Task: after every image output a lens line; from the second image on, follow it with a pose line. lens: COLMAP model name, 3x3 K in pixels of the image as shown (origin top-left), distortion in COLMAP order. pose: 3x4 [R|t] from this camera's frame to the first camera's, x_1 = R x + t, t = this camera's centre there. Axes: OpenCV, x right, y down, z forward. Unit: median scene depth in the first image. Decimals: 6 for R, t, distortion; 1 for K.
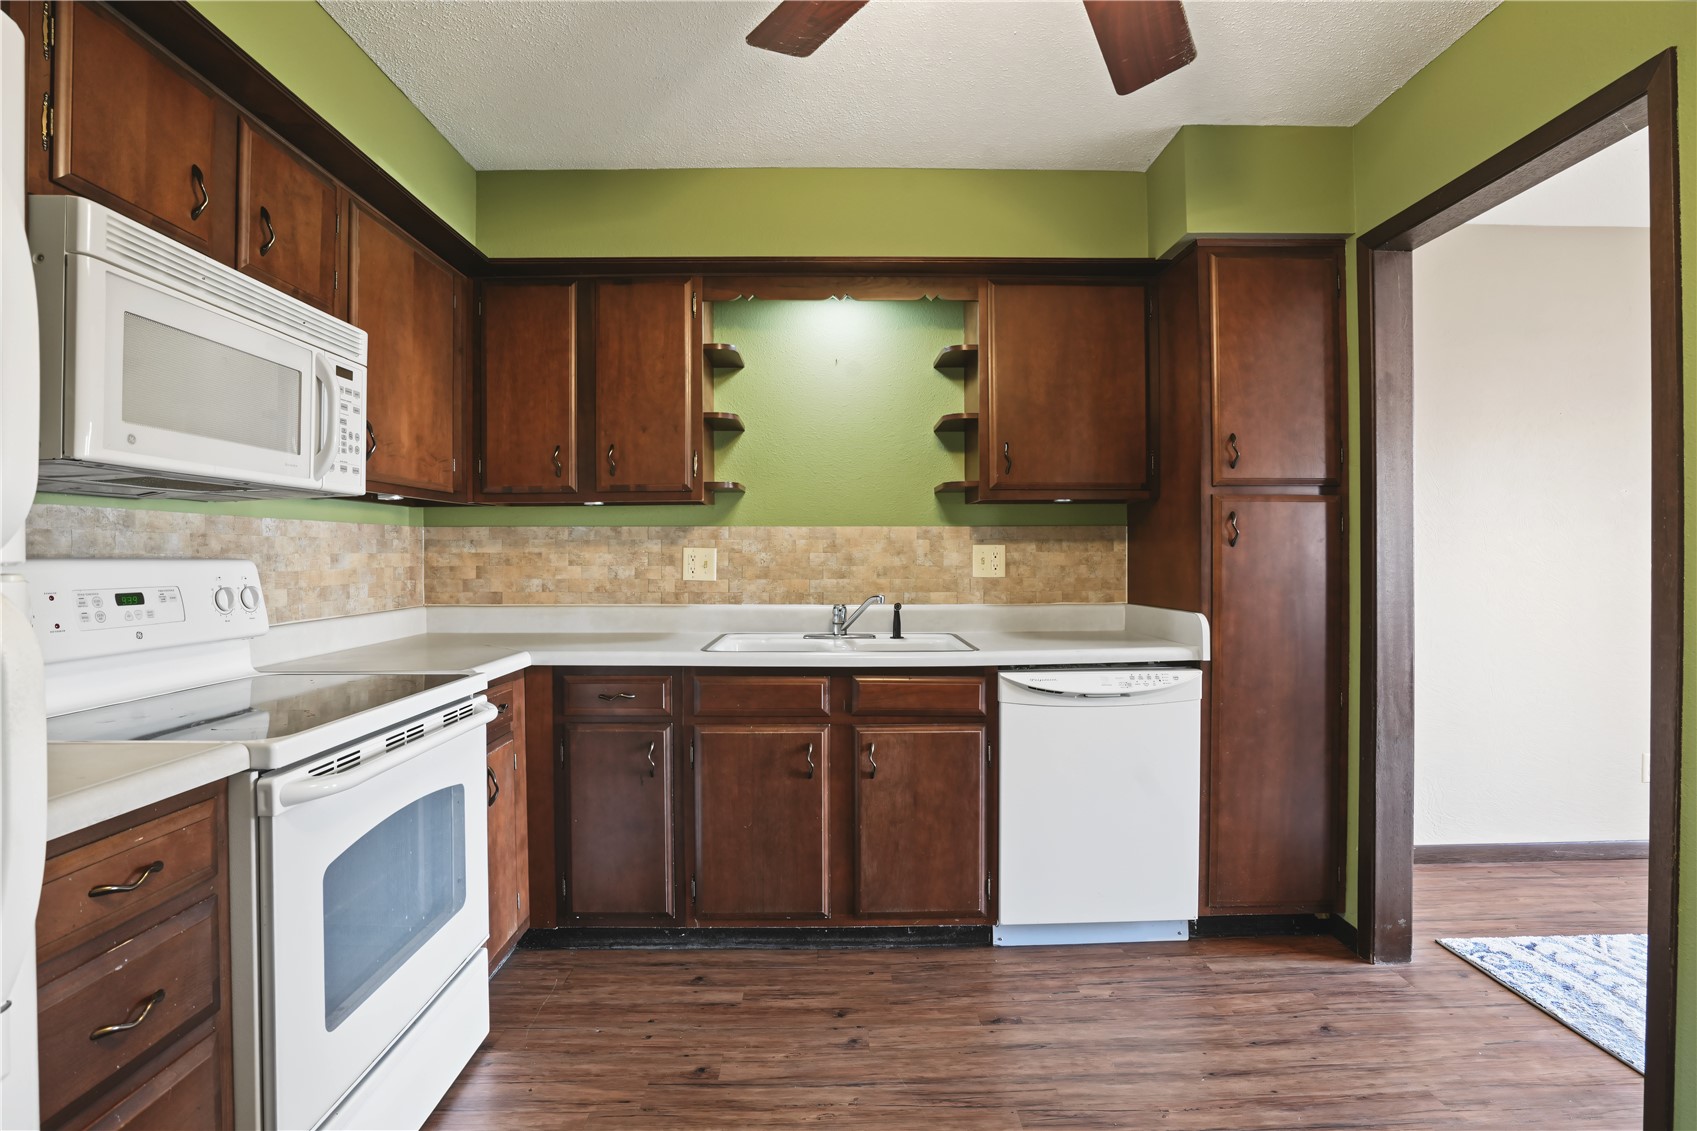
lens RADIAL K [[784.2, 0, 843.6], [0, 784.2, 555.6], [0, 0, 1]] dist [-0.030465, 0.000781]
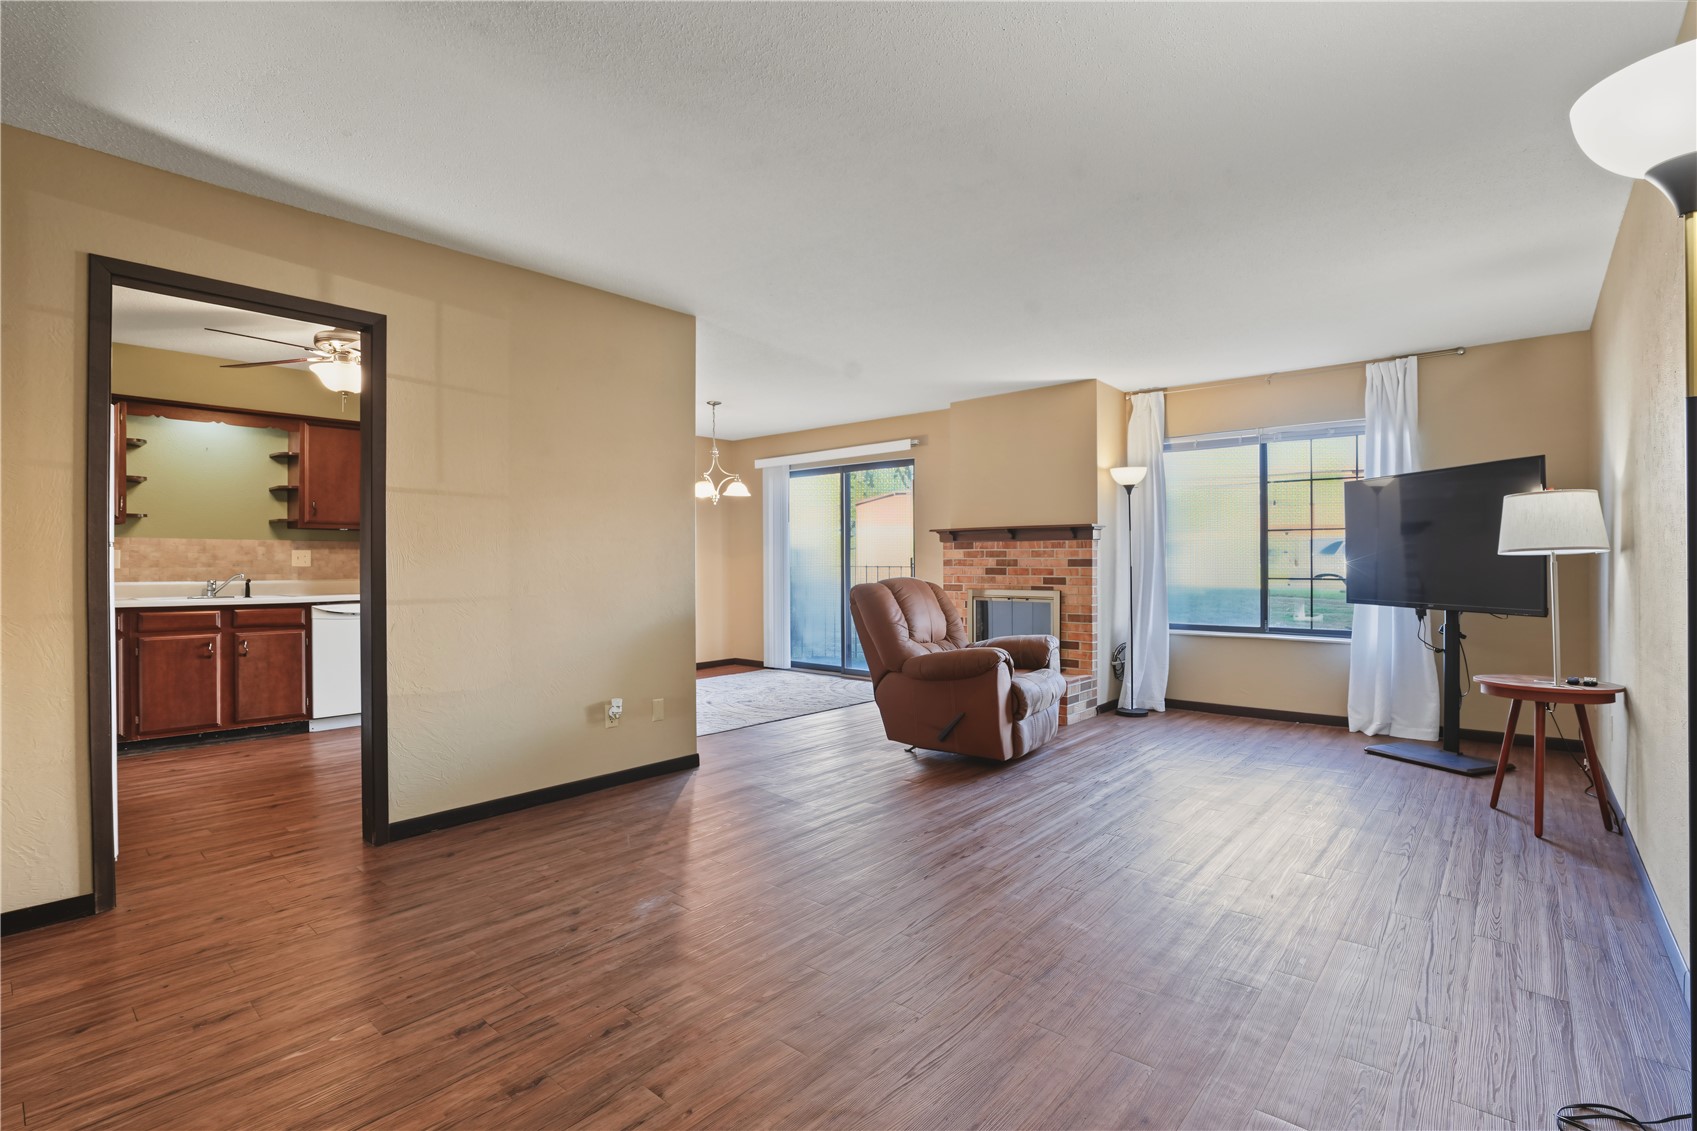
lens RADIAL K [[784.2, 0, 850.6], [0, 784.2, 563.8], [0, 0, 1]] dist [-0.030465, 0.000781]
pose [[0.655062, 0.004609, 0.755561, -0.419966], [0.004700, 0.999937, -0.010175, 0.051823], [-0.755561, 0.010217, 0.654999, -1.465854]]
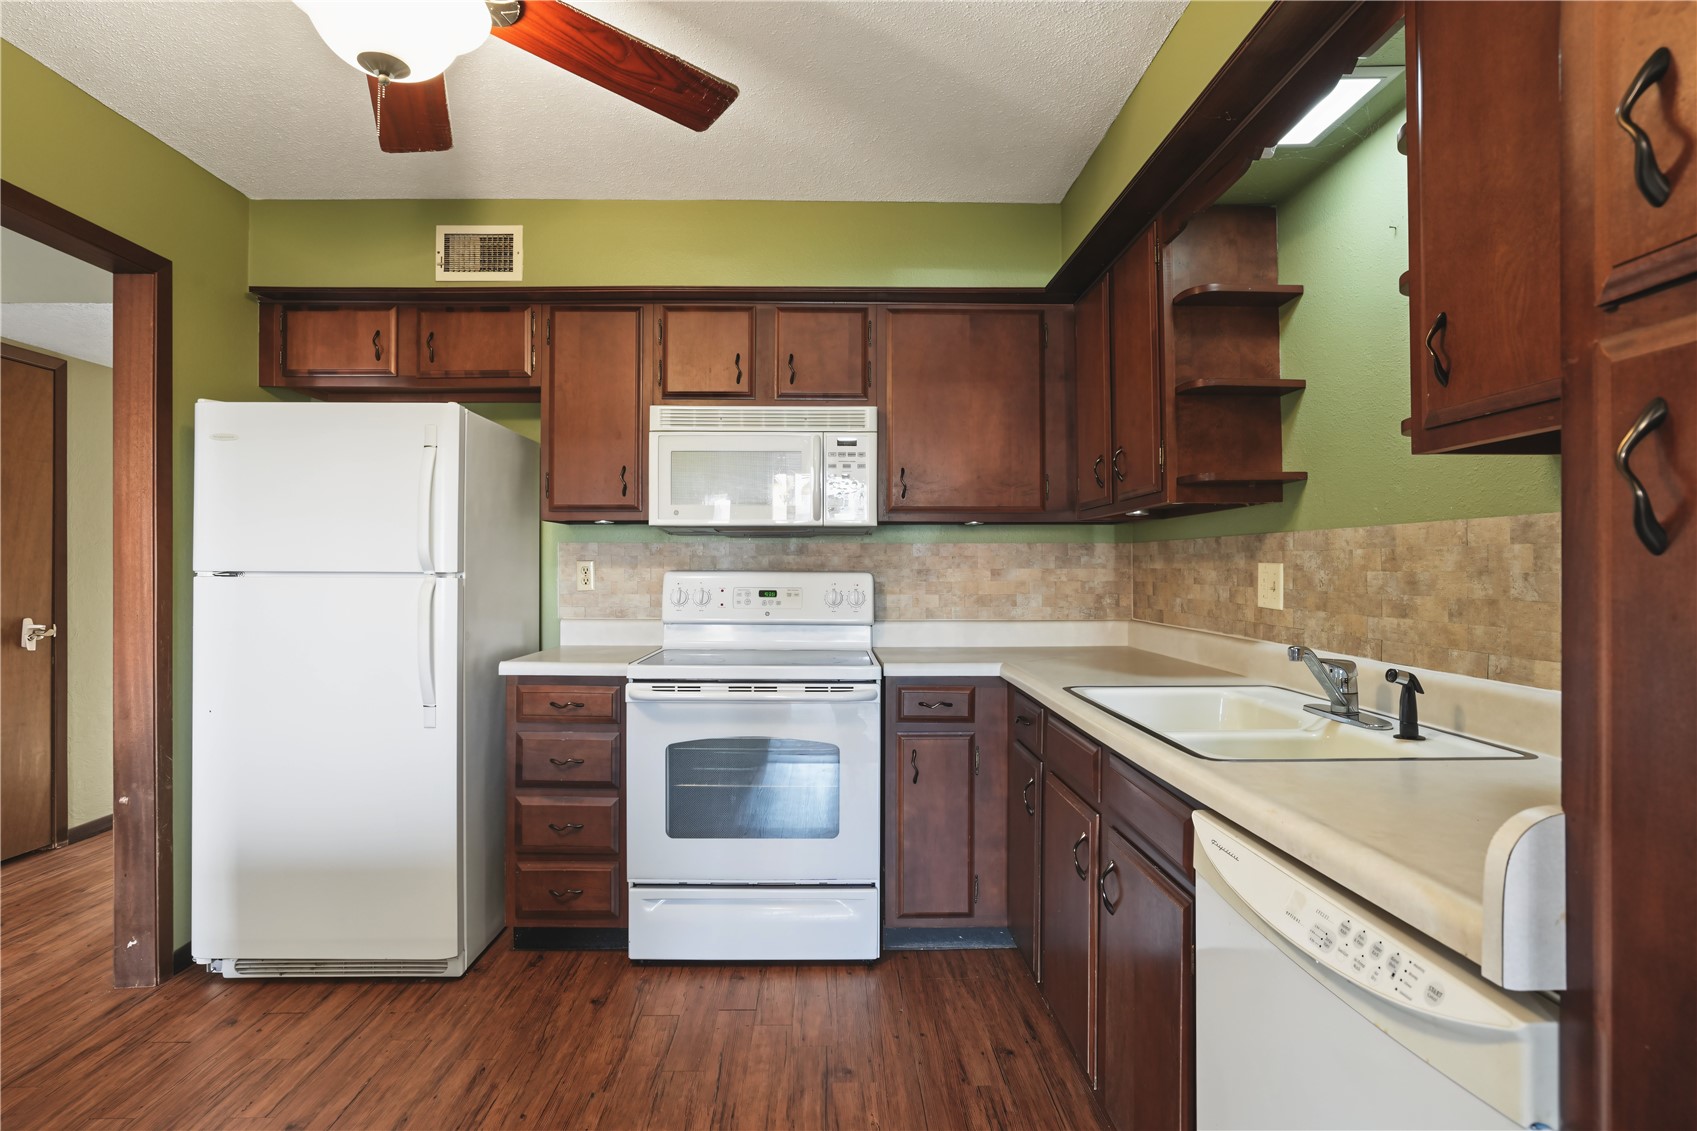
lens RADIAL K [[848.6, 0, 844.4], [0, 848.6, 561.4], [0, 0, 1]] dist [-0.050441, -0.000292]
pose [[0.028660, -0.004284, -0.999580, 0.630723], [-0.004382, 0.999981, -0.004411, -0.006762], [0.999580, 0.004506, 0.028640, 0.653385]]
